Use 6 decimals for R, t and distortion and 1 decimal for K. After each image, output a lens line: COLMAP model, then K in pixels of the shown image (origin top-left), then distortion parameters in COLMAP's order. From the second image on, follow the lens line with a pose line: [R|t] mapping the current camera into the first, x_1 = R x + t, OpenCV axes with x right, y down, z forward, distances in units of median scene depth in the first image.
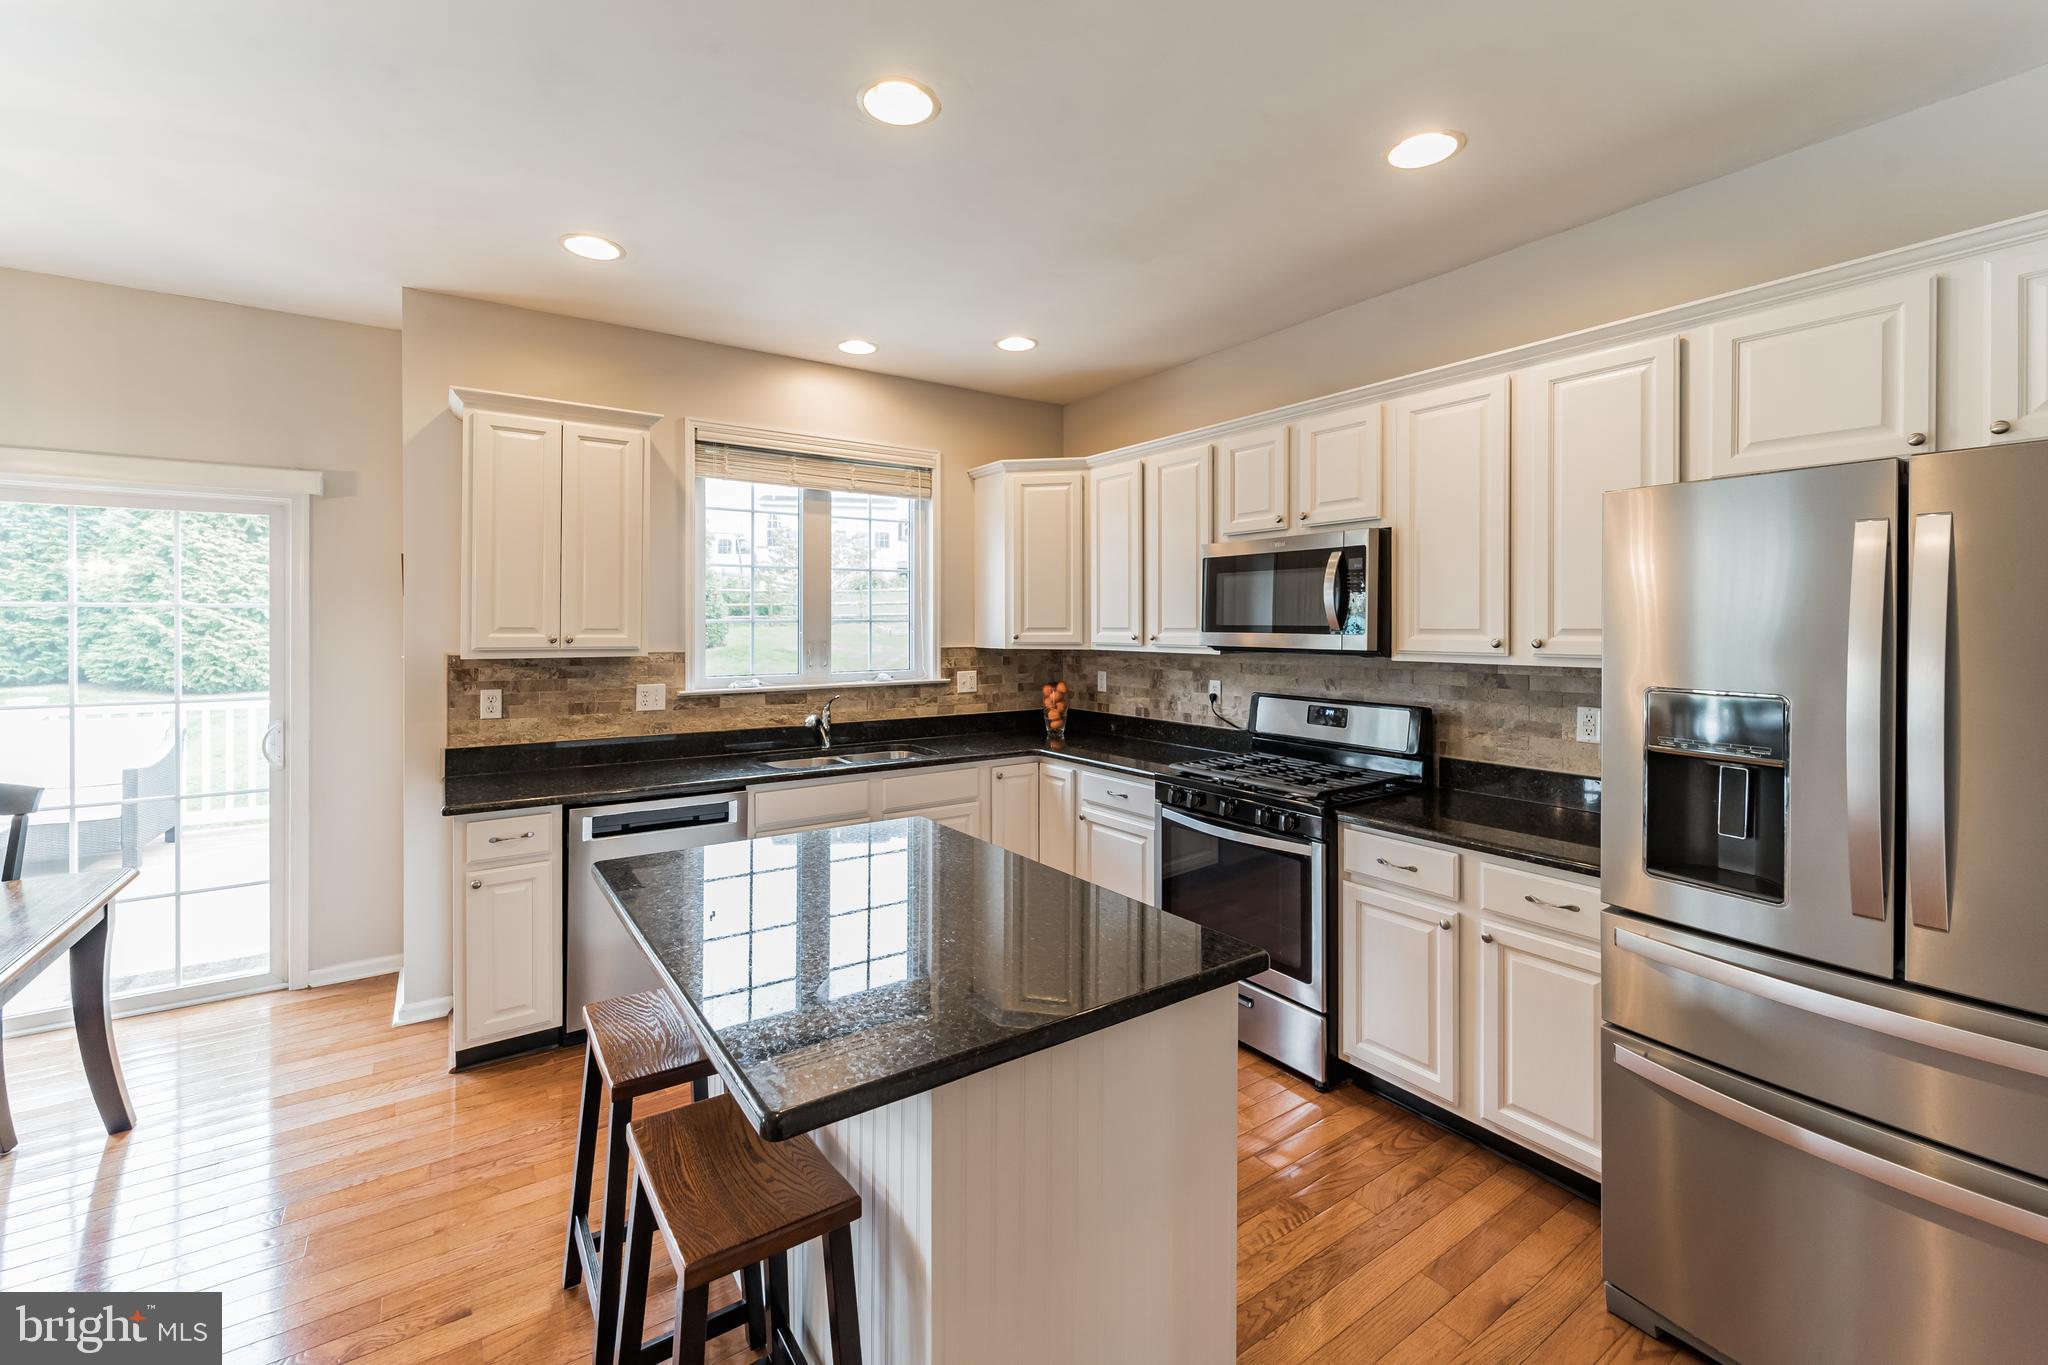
lens RADIAL K [[848.4, 0, 1033.8], [0, 848.4, 629.5], [0, 0, 1]] dist [0.000037, -0.000074]
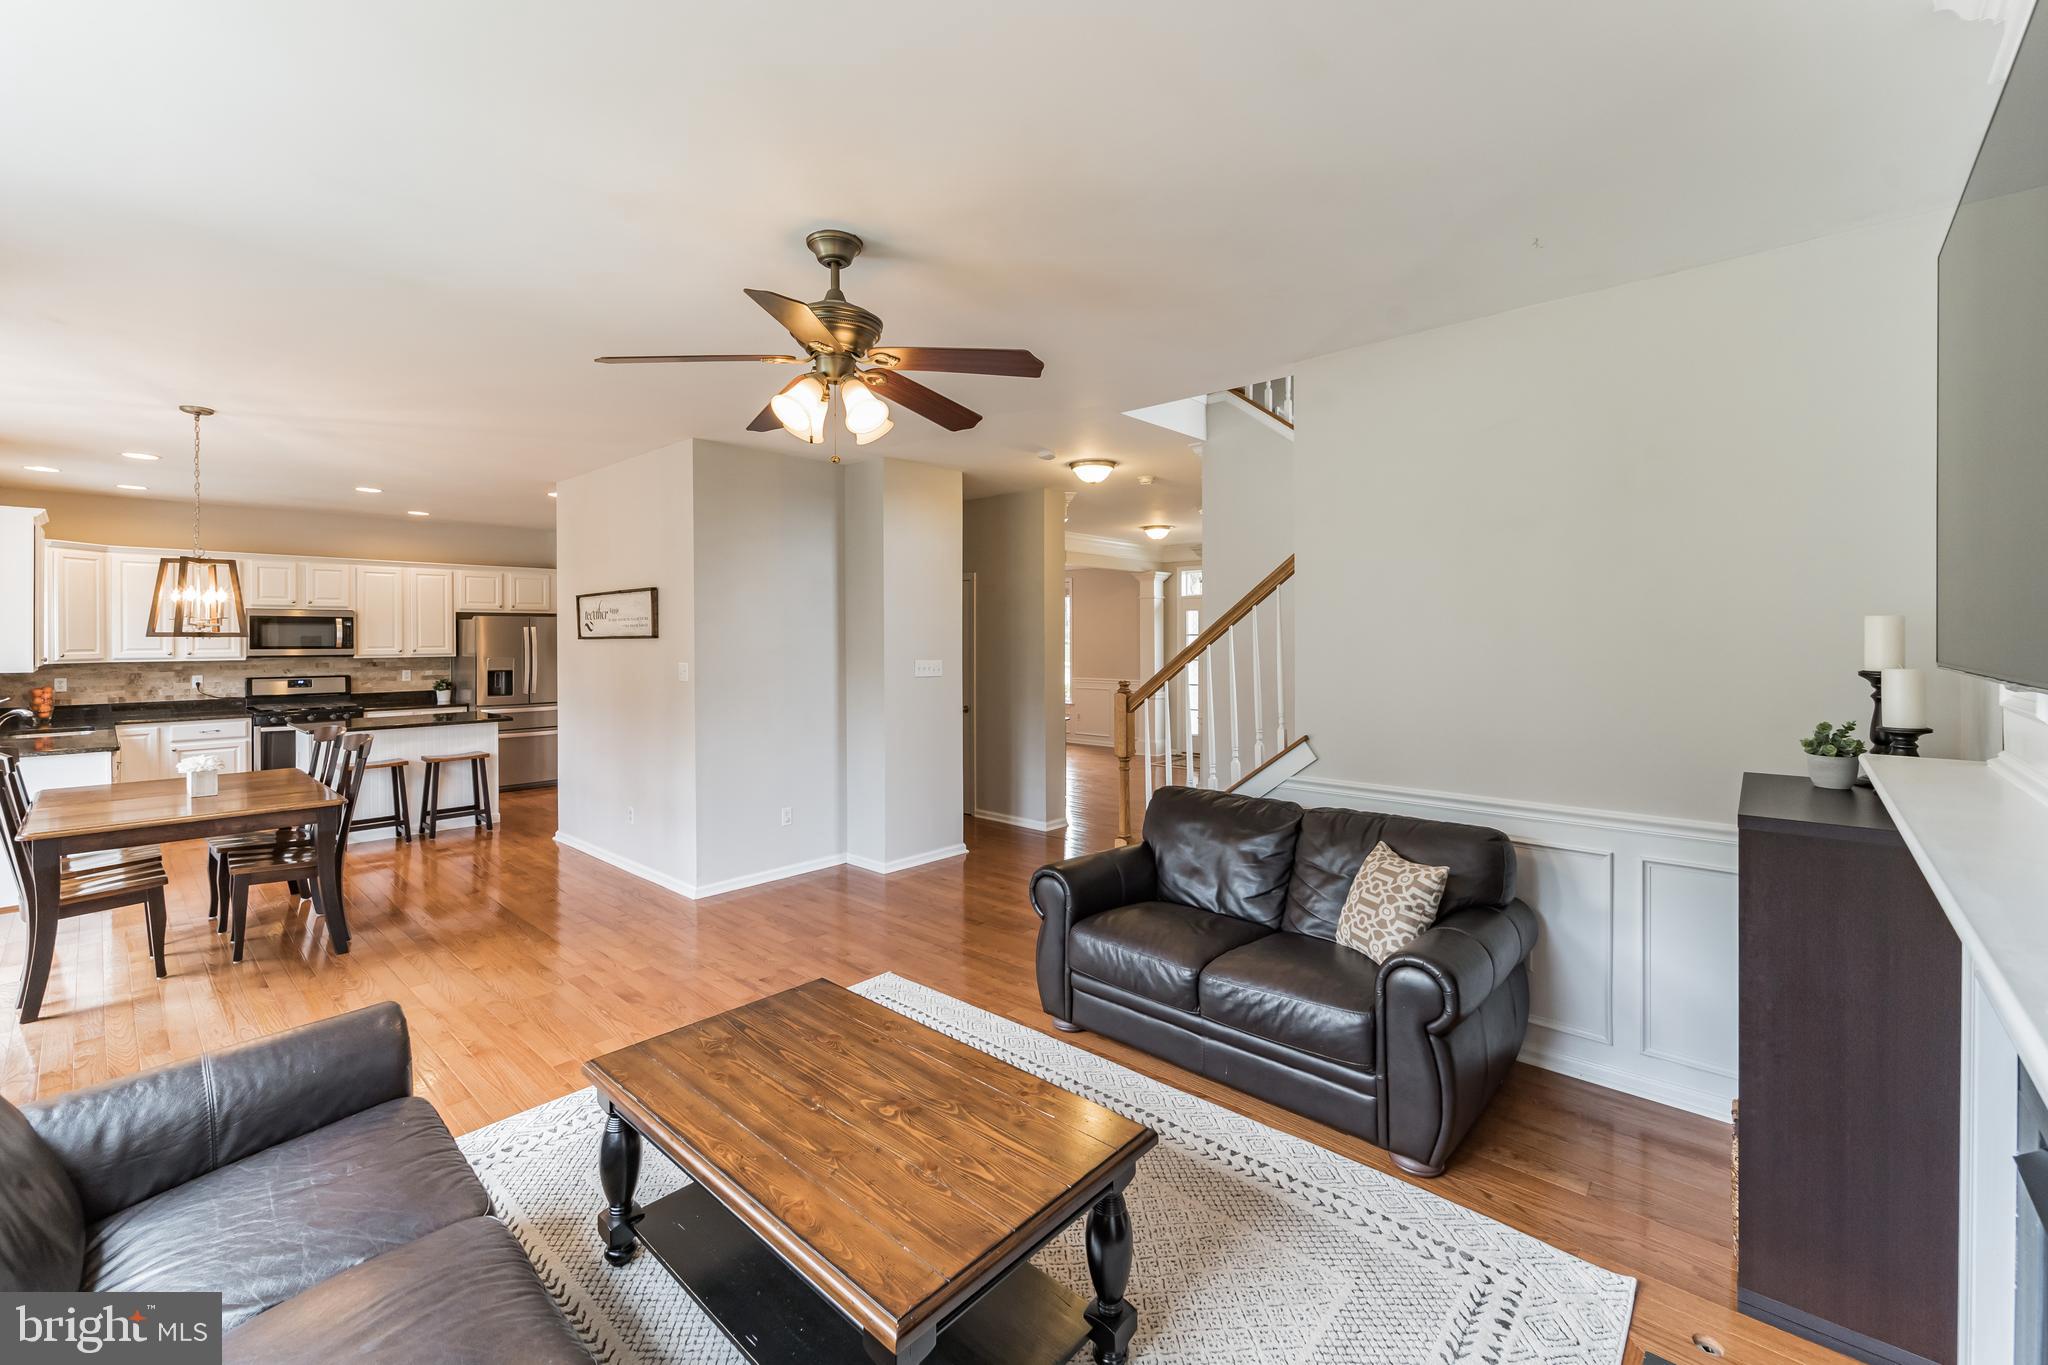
lens RADIAL K [[825.5, 0, 994.9], [0, 825.5, 639.7], [0, 0, 1]] dist [0.001423, 0.000403]
pose [[-0.207415, -0.005121, 0.978240, -2.216459], [0.006811, 0.999955, 0.006679, -0.022686], [-0.978229, 0.008048, -0.207371, -0.414210]]
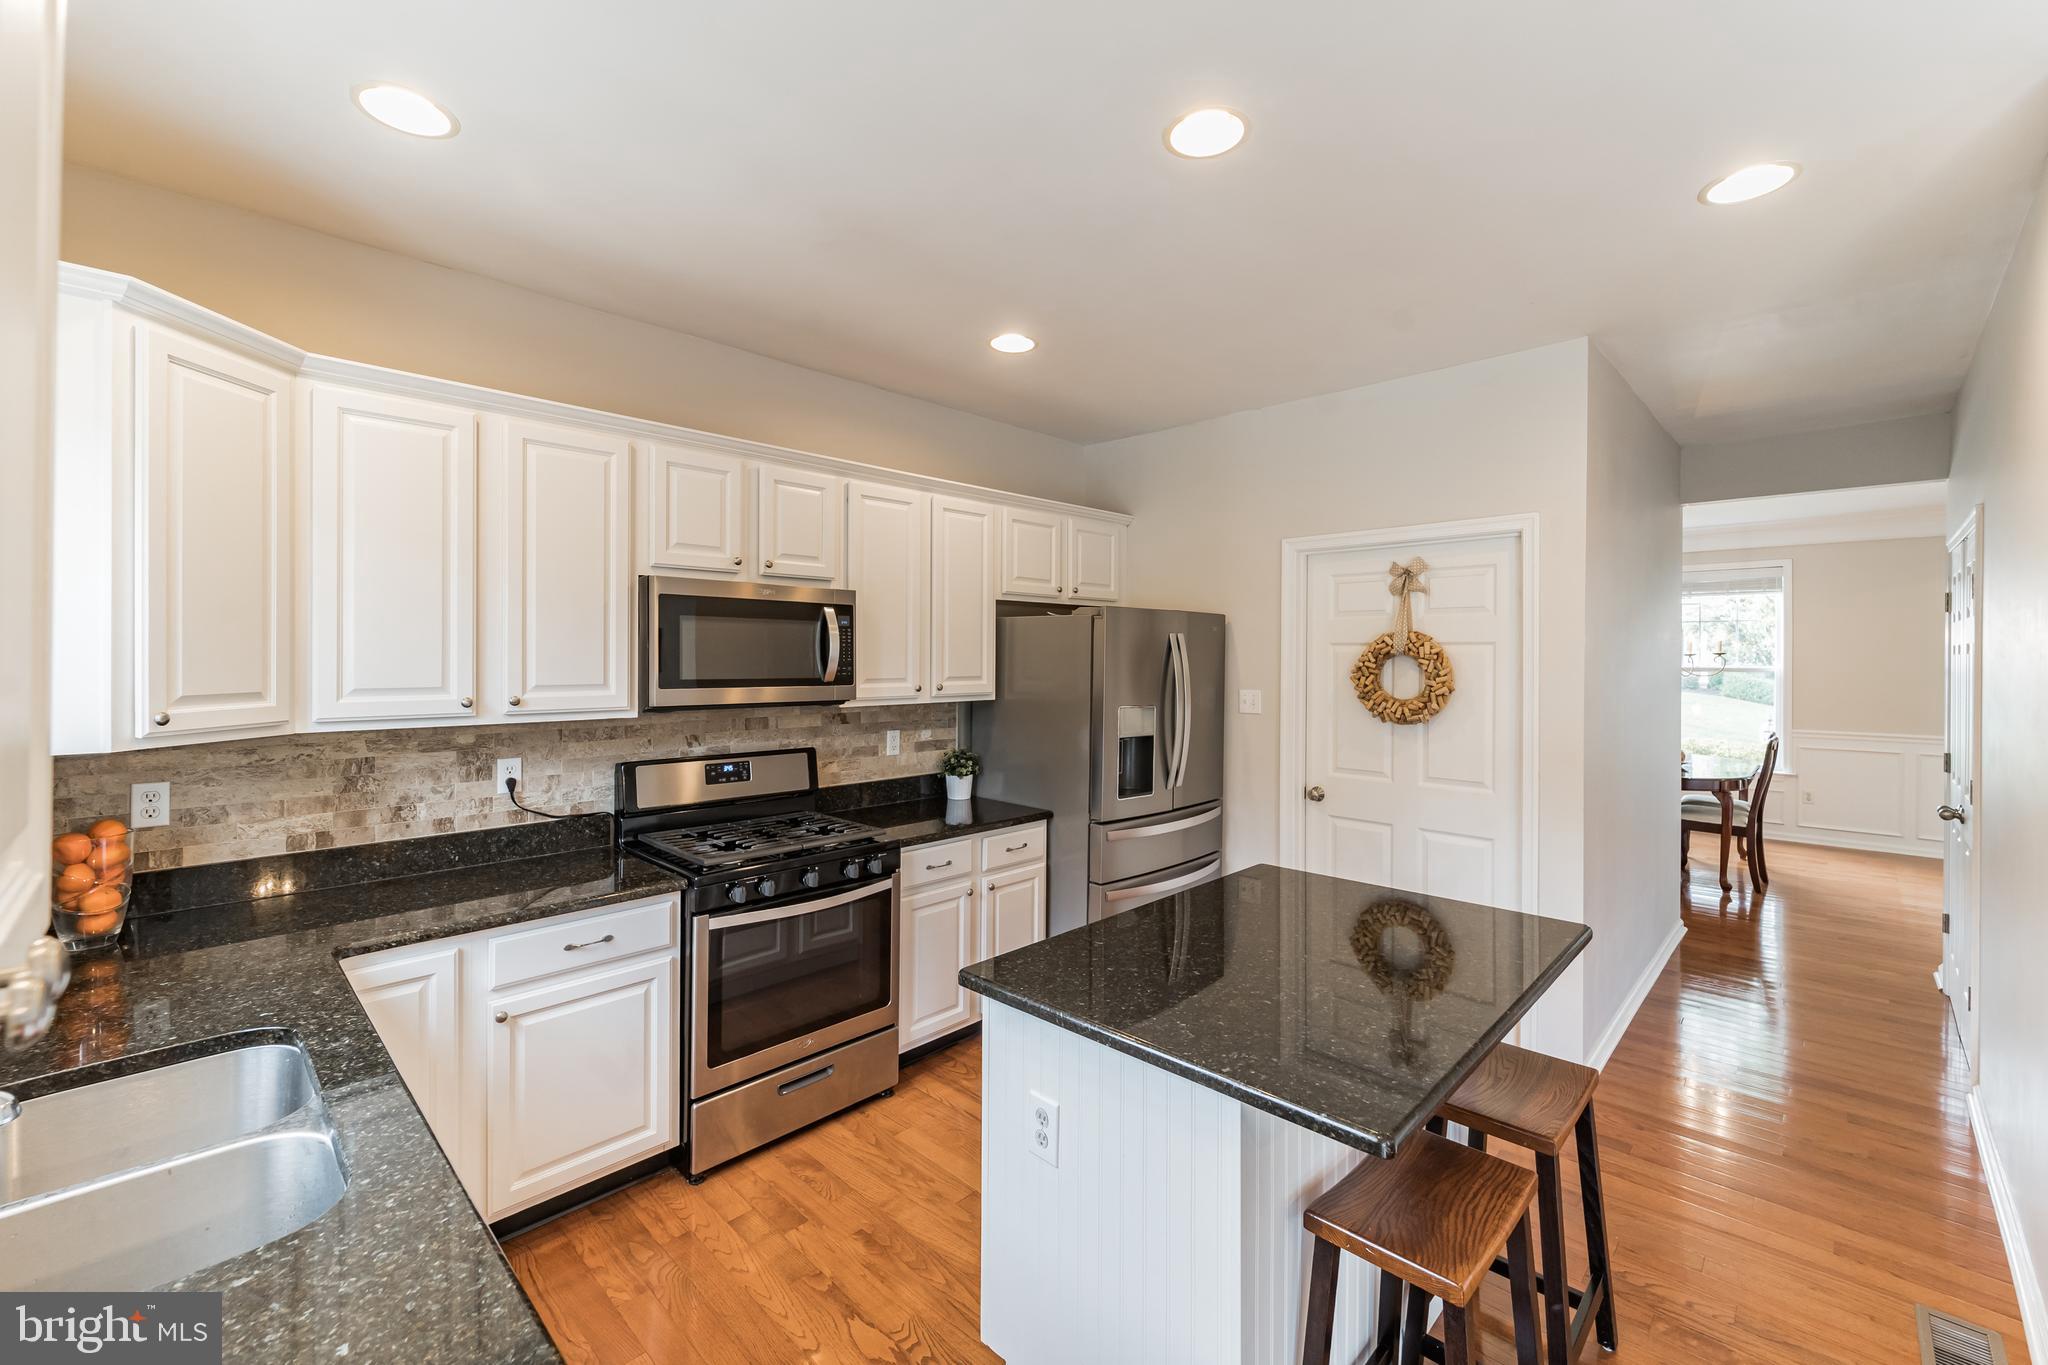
lens RADIAL K [[843.6, 0, 1022.0], [0, 843.6, 659.1], [0, 0, 1]] dist [0.002454, 0.000324]
pose [[-0.165262, -0.004803, 0.986238, -0.601646], [0.001964, 0.999985, 0.005199, -0.027230], [-0.986248, 0.002797, -0.165250, 0.784668]]
